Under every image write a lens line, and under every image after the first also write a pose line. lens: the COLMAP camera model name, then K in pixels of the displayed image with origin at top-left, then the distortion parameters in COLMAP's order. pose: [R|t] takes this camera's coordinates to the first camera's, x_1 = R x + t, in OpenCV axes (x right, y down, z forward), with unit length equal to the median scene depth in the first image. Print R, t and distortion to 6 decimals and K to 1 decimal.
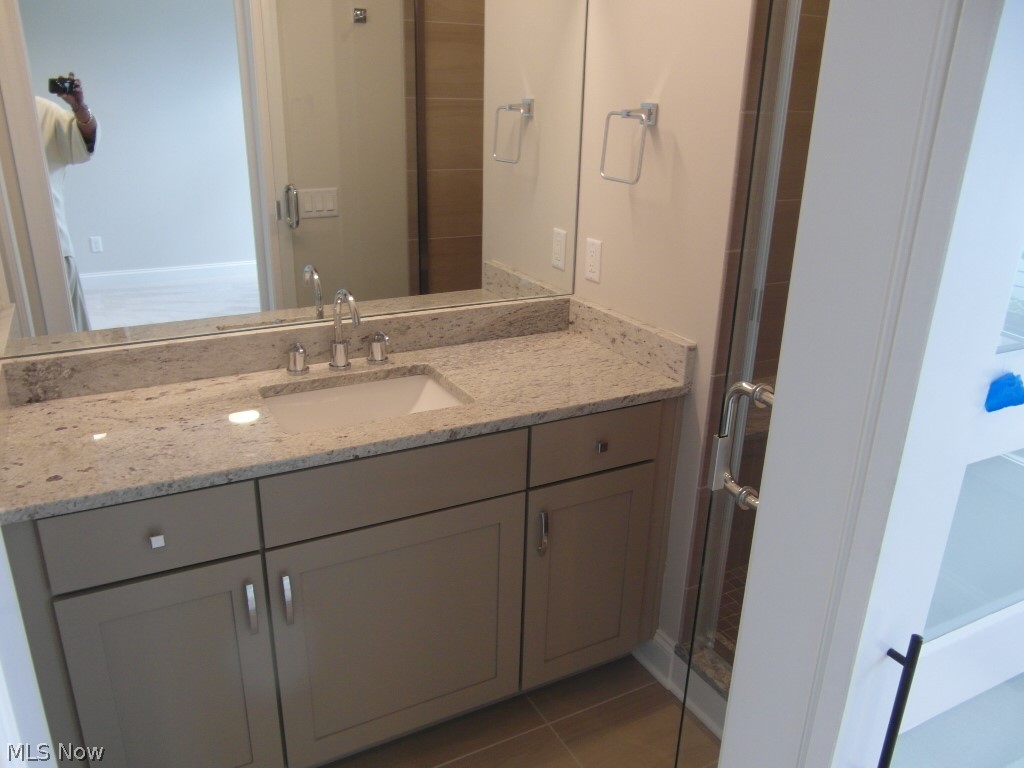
lens RADIAL K [[791.7, 0, 512.0], [0, 791.7, 384.0], [0, 0, 1]] dist [-0.071099, 0.062012]
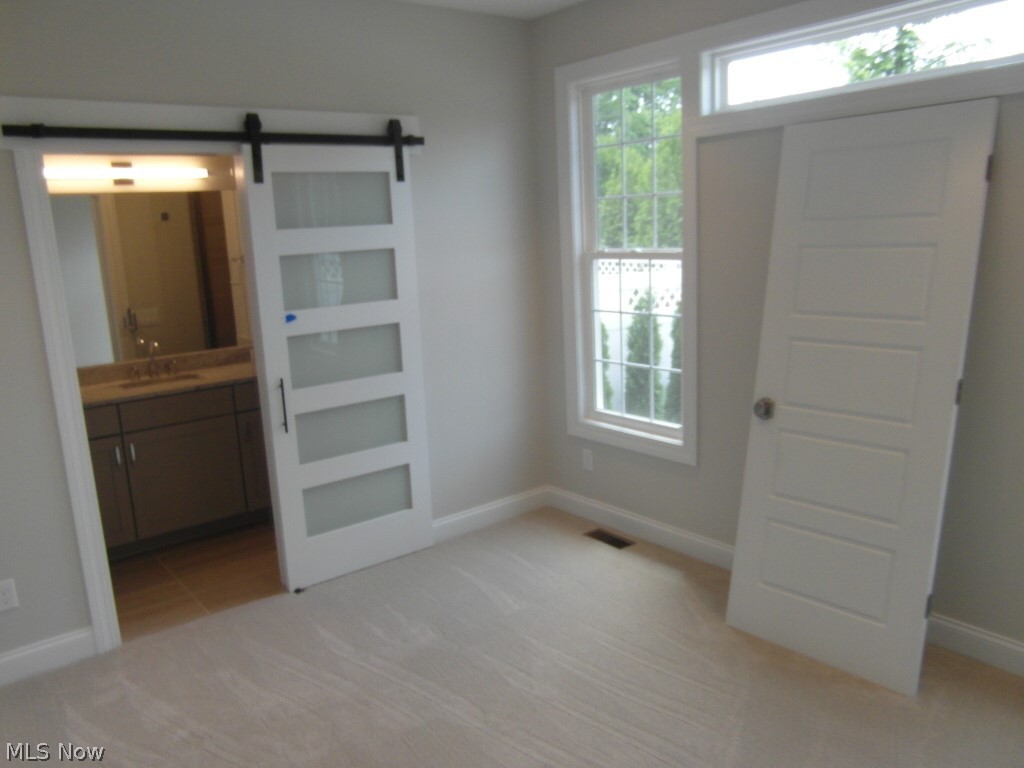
lens RADIAL K [[791.7, 0, 512.0], [0, 791.7, 384.0], [0, 0, 1]] dist [-0.071099, 0.062012]
pose [[0.981156, -0.109944, 0.158885, 0.448573], [0.133063, 0.980728, -0.143065, 0.473426], [-0.140093, 0.161510, 0.976877, -1.393019]]
